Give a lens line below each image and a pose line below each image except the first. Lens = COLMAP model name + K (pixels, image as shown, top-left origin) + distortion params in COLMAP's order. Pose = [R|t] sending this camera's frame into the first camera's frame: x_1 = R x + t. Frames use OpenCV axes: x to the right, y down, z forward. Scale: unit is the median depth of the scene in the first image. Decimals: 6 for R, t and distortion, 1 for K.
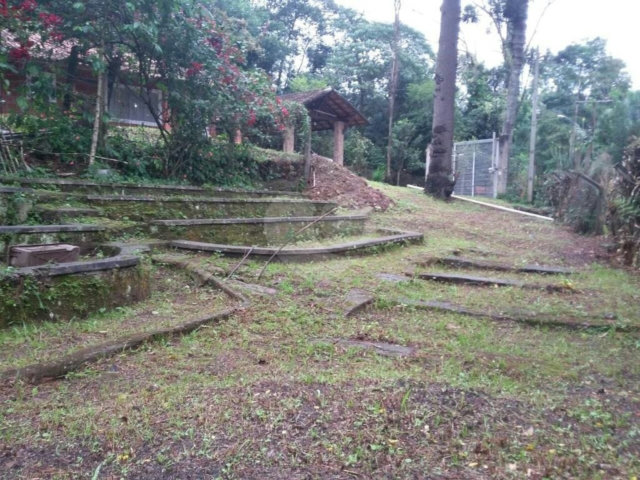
lens RADIAL K [[657.7, 0, 320.0], [0, 657.7, 240.0], [0, 0, 1]] dist [-0.214036, 0.223399]
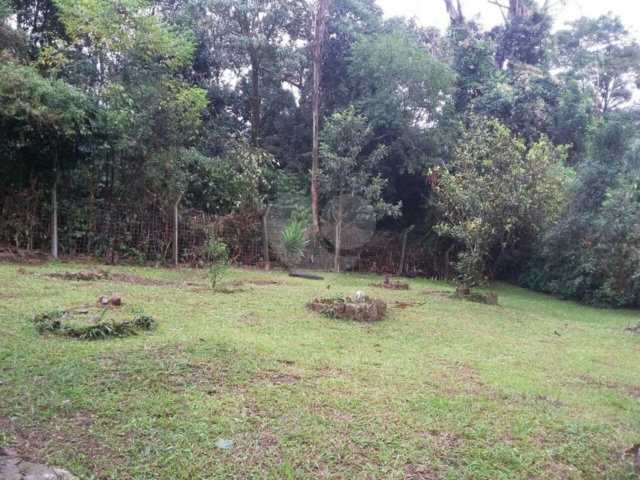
lens RADIAL K [[657.7, 0, 320.0], [0, 657.7, 240.0], [0, 0, 1]] dist [-0.214036, 0.223399]
pose [[0.991032, -0.021162, 0.131938, 0.047497], [0.027752, 0.998447, -0.048310, -0.071260], [-0.130711, 0.051538, 0.990080, 0.544758]]
